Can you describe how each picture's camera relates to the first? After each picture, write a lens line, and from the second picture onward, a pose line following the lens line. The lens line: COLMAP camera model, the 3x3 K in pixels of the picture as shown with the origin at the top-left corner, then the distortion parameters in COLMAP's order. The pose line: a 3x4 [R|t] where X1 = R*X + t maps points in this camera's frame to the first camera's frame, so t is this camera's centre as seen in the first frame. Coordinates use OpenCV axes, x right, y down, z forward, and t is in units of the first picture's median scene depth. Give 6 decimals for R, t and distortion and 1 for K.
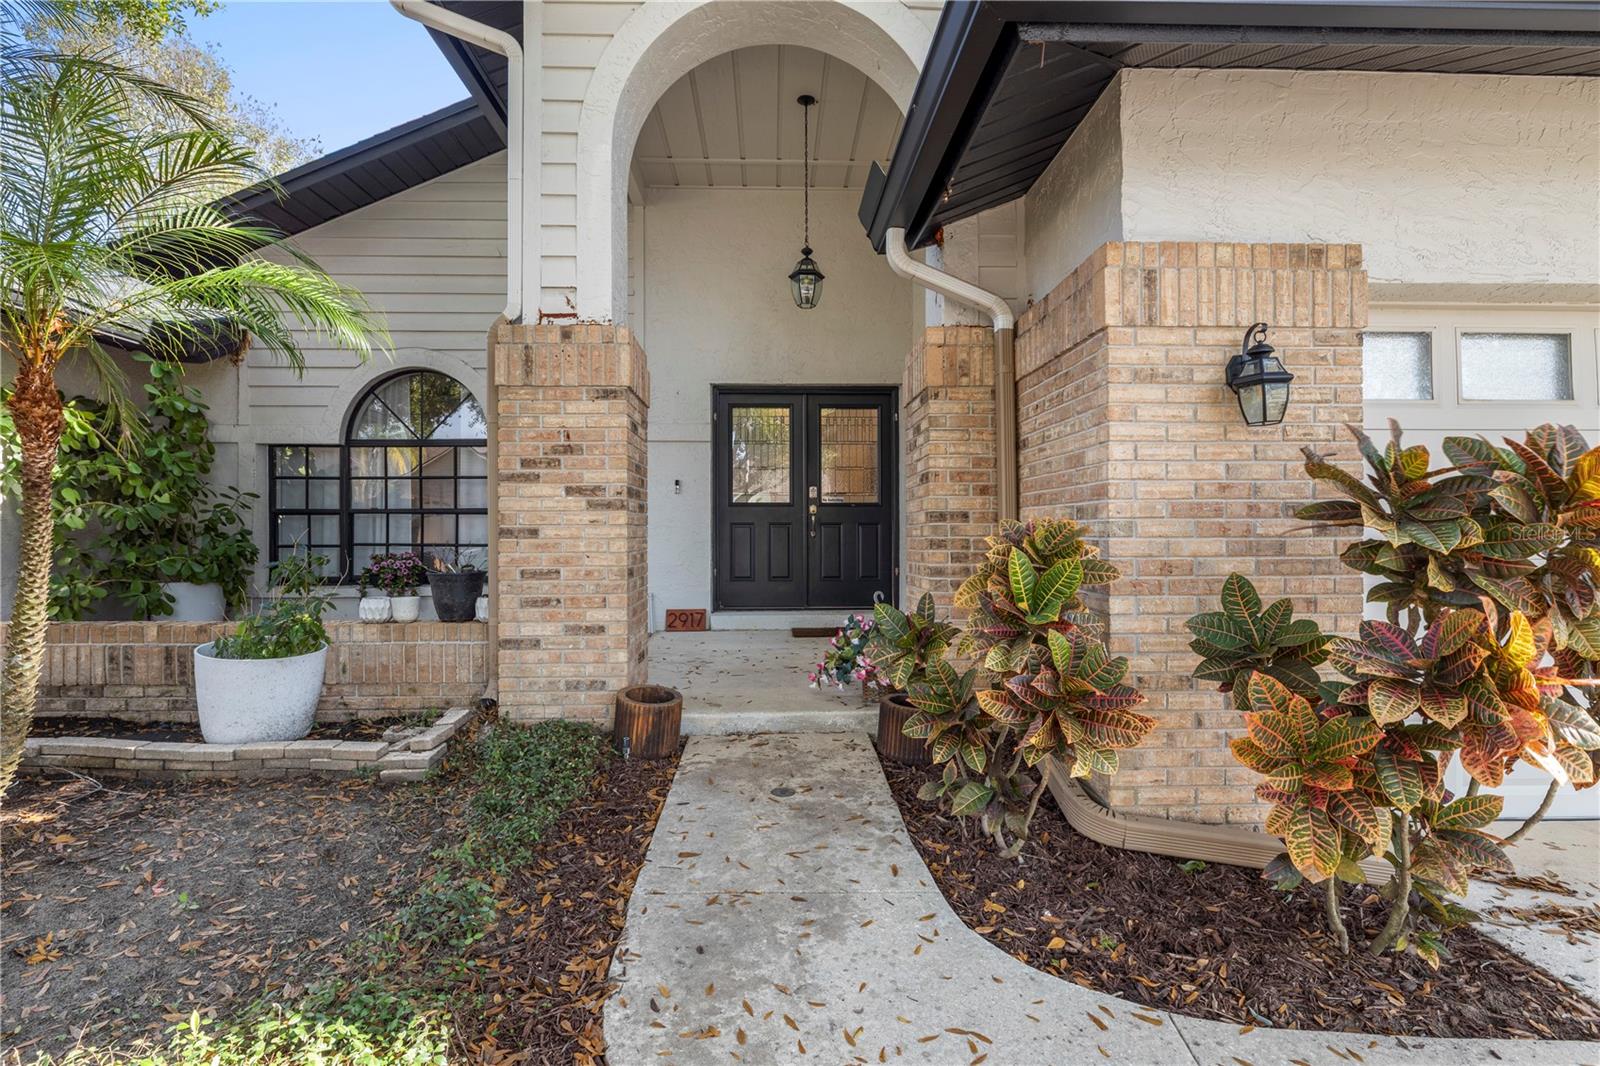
lens RADIAL K [[756.8, 0, 801.1], [0, 756.8, 532.1], [0, 0, 1]] dist [-0.003955, 0.000312]
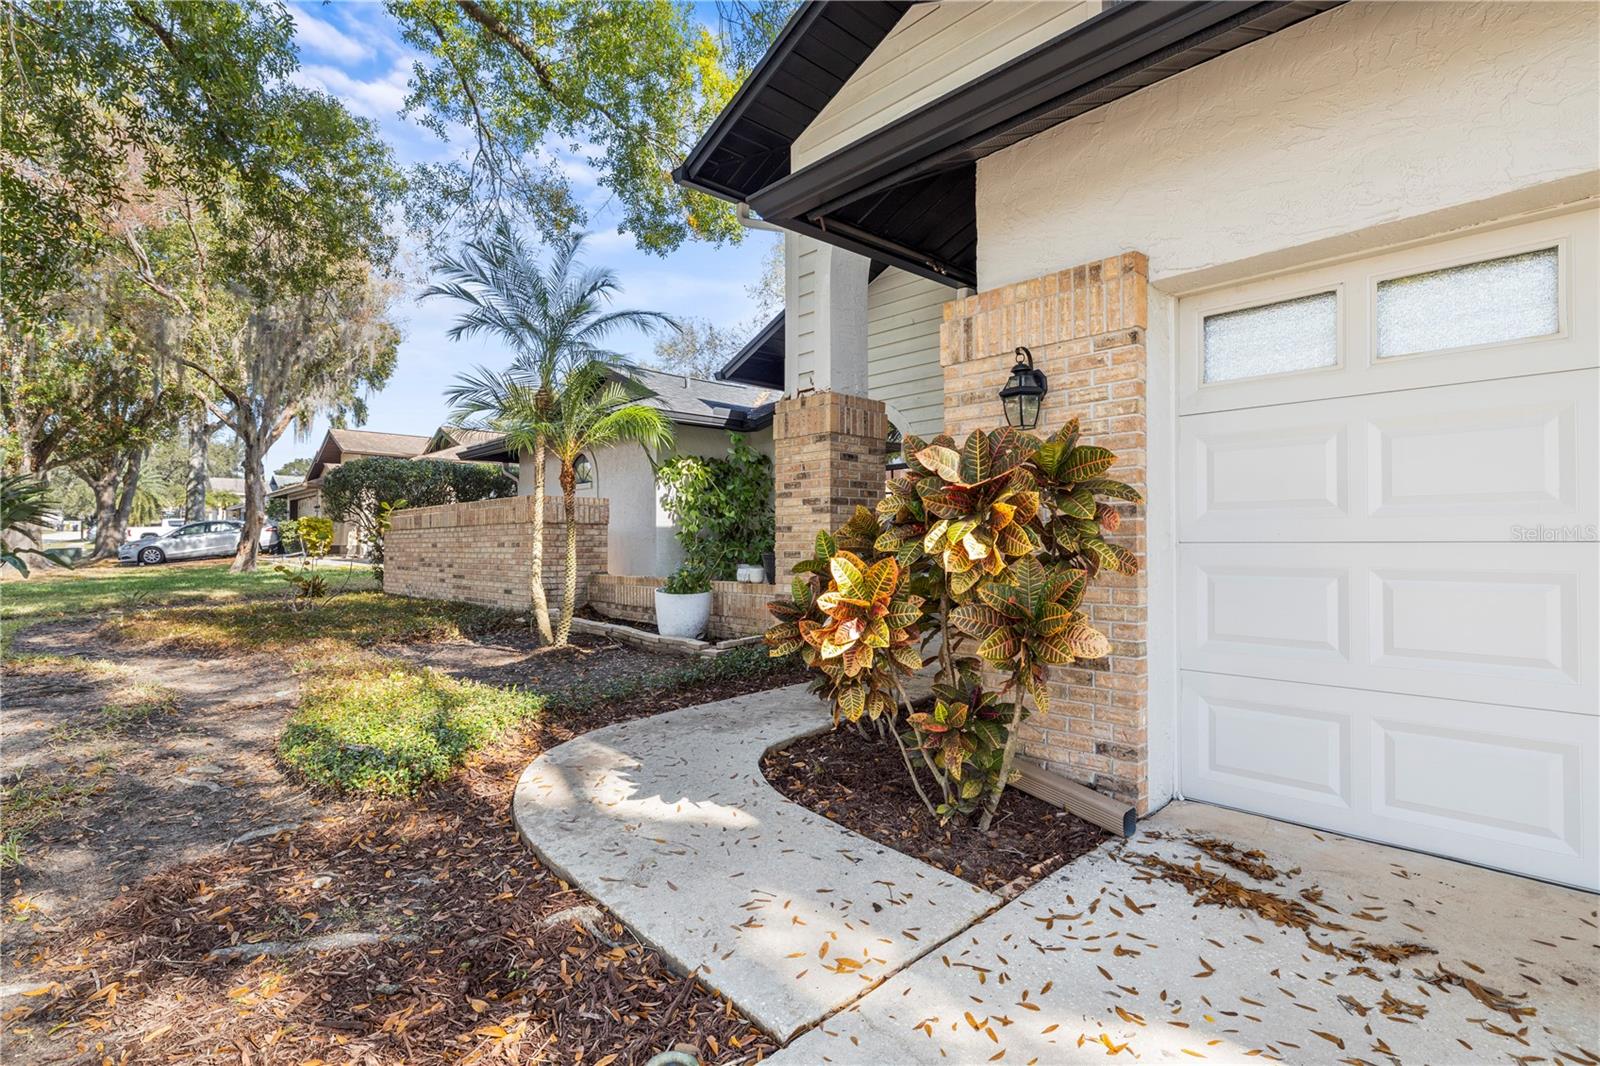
lens RADIAL K [[797.3, 0, 799.8], [0, 797.3, 531.0], [0, 0, 1]] dist [-0.016667, -0.000043]
pose [[0.647680, -0.012643, -0.761808, 0.959735], [0.002965, 0.999897, -0.014074, 0.029417], [0.761907, 0.006857, 0.647650, -0.082531]]
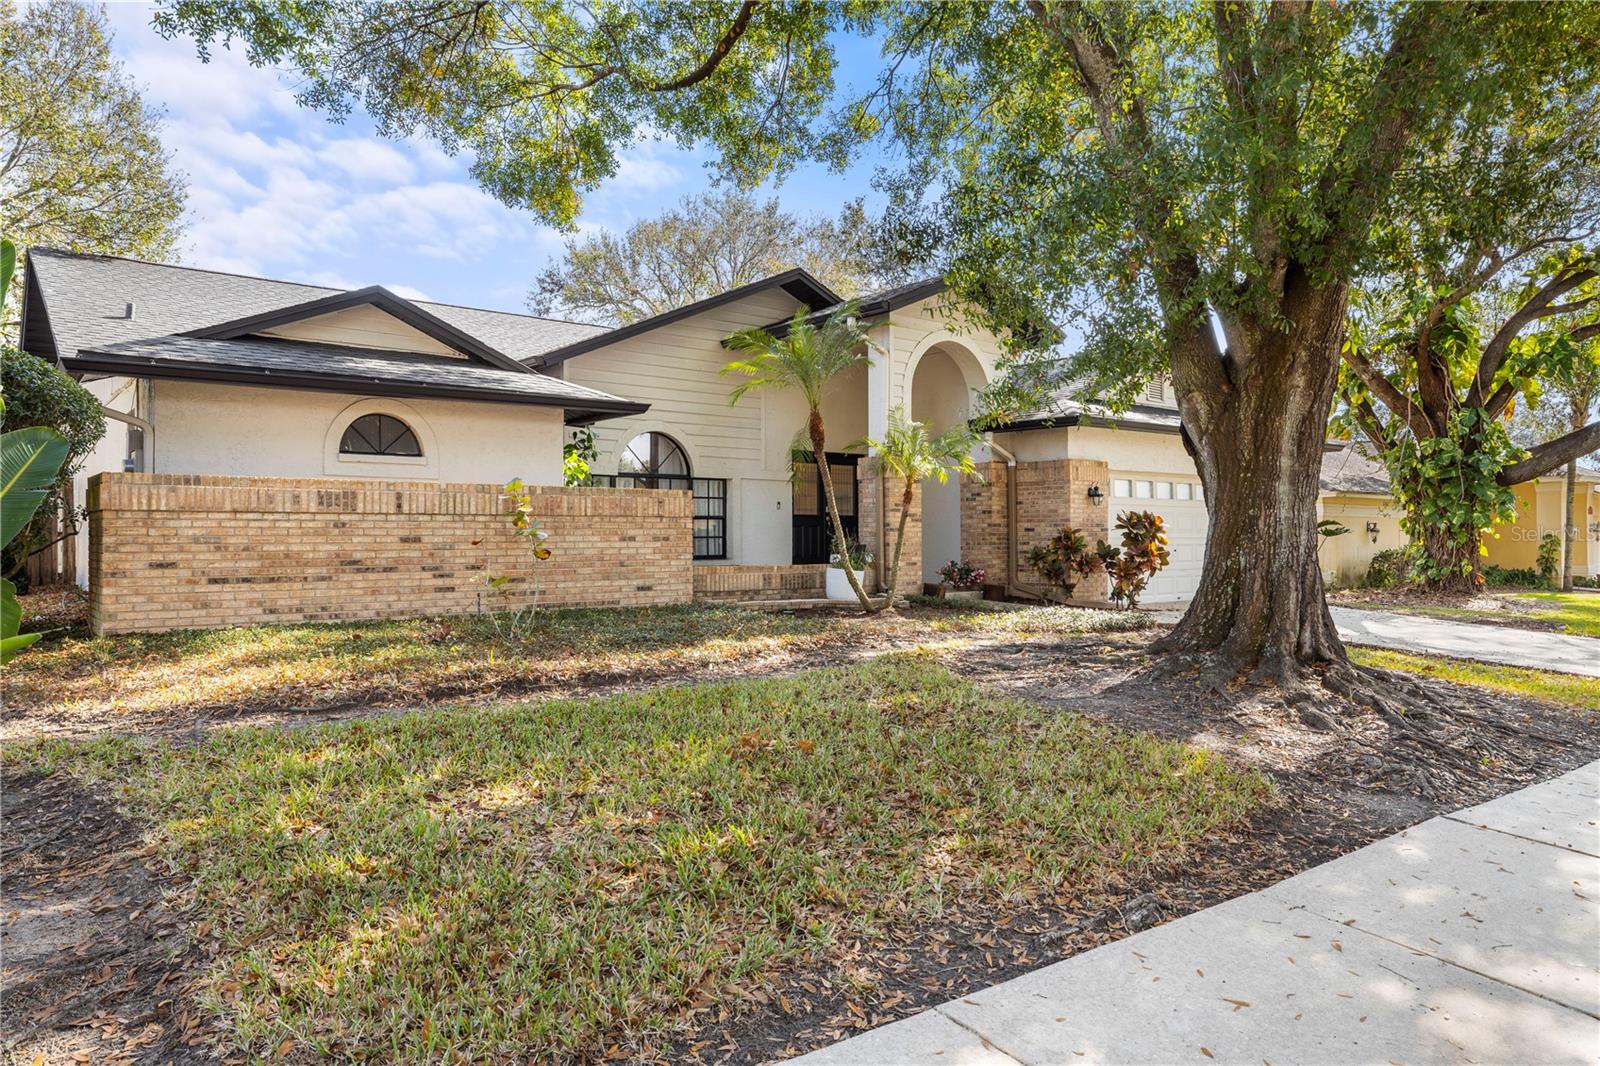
lens RADIAL K [[1065.3, 0, 800.5], [0, 1065.3, 534.9], [0, 0, 1]] dist [-0.002459, 0.000906]
pose [[0.795803, 0.003033, 0.605548, -3.069909], [-0.004122, 0.999991, 0.000409, 0.019691], [-0.605542, -0.002822, 0.795809, -1.954694]]
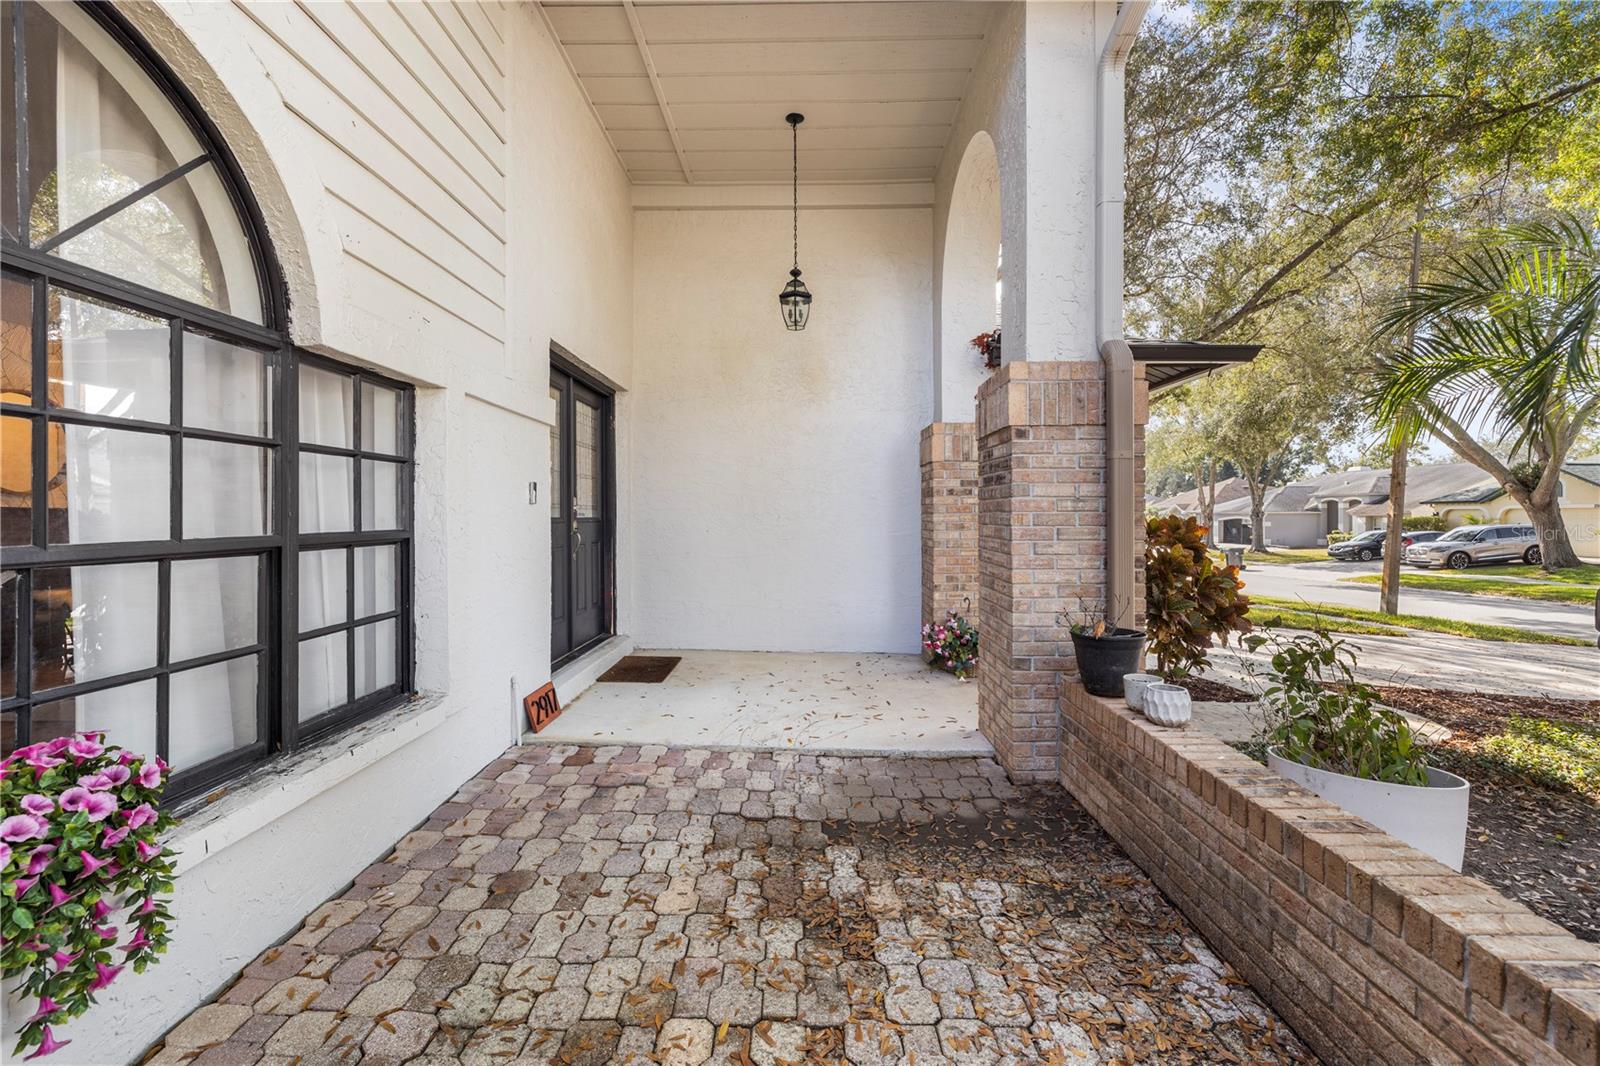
lens RADIAL K [[671.8, 0, 802.5], [0, 671.8, 519.4], [0, 0, 1]] dist [0.001058, -0.000138]
pose [[0.022014, -0.009846, 0.999709, -1.301085], [0.001643, 0.999951, 0.009812, -0.075812], [-0.999756, 0.001426, 0.022029, 1.415937]]
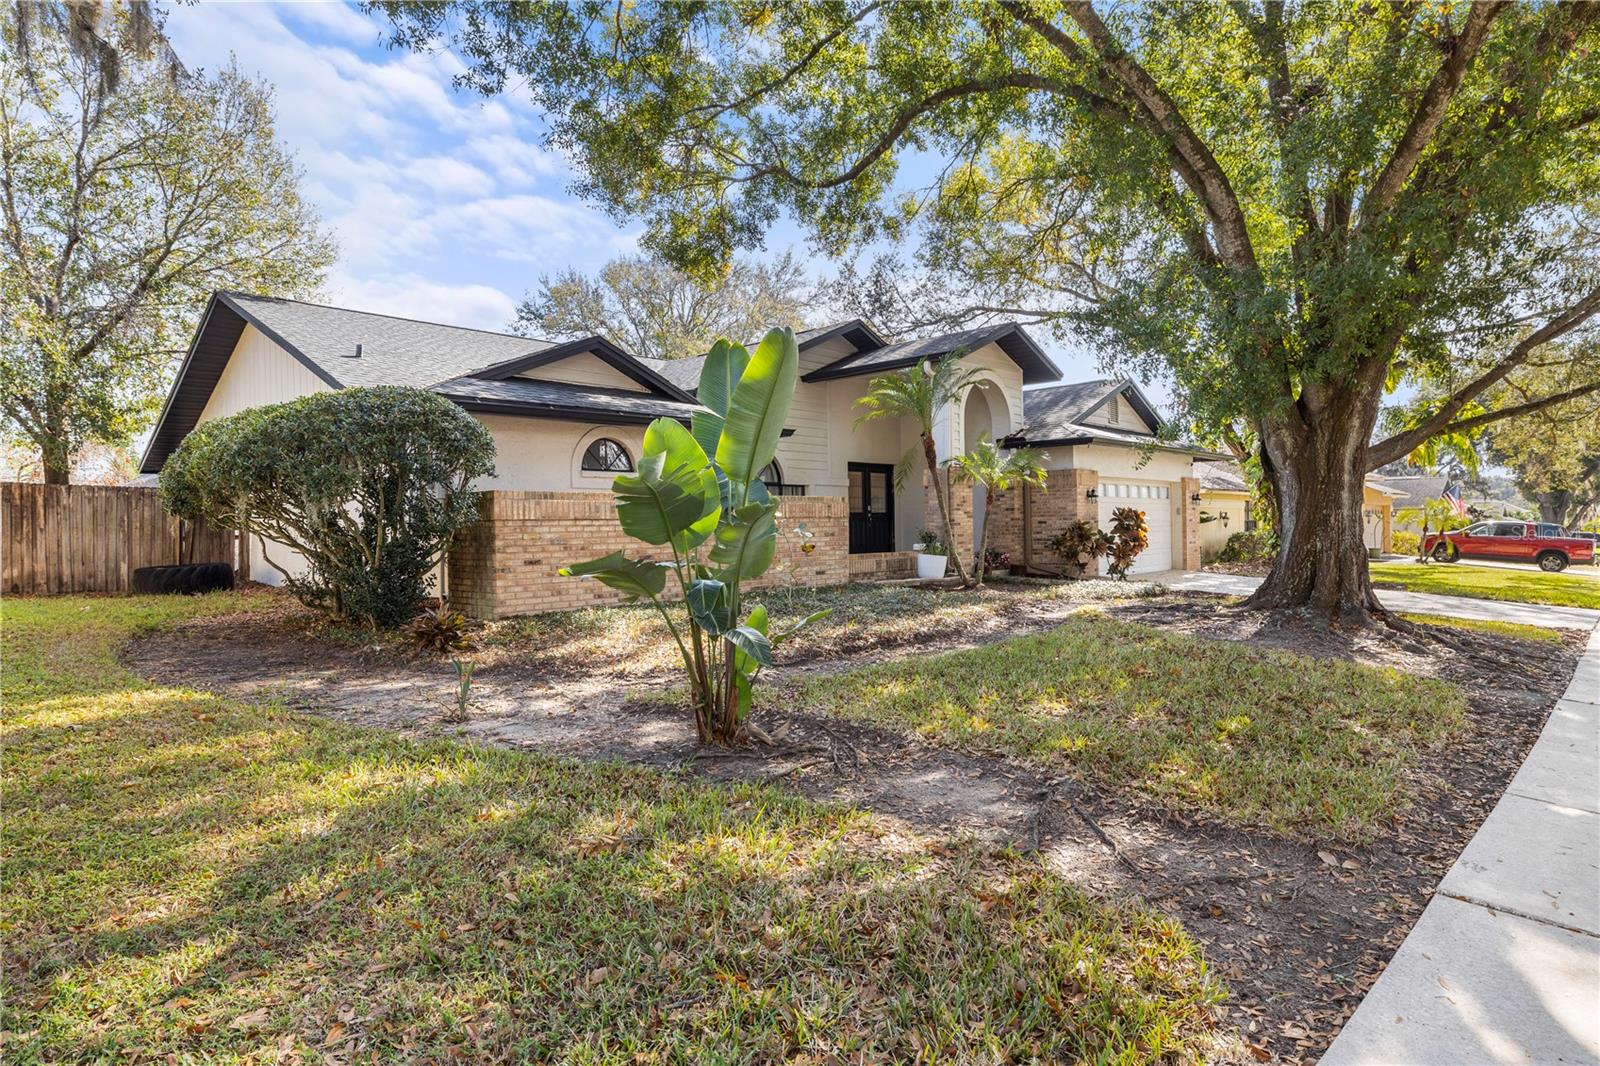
lens RADIAL K [[907.5, 0, 802.5], [0, 907.5, 528.4], [0, 0, 1]] dist [0.000874, 0.000233]
pose [[0.704485, -0.010416, 0.709642, -4.061201], [0.009364, 0.999942, 0.005381, -0.009320], [-0.709657, 0.002855, 0.704542, -1.585941]]
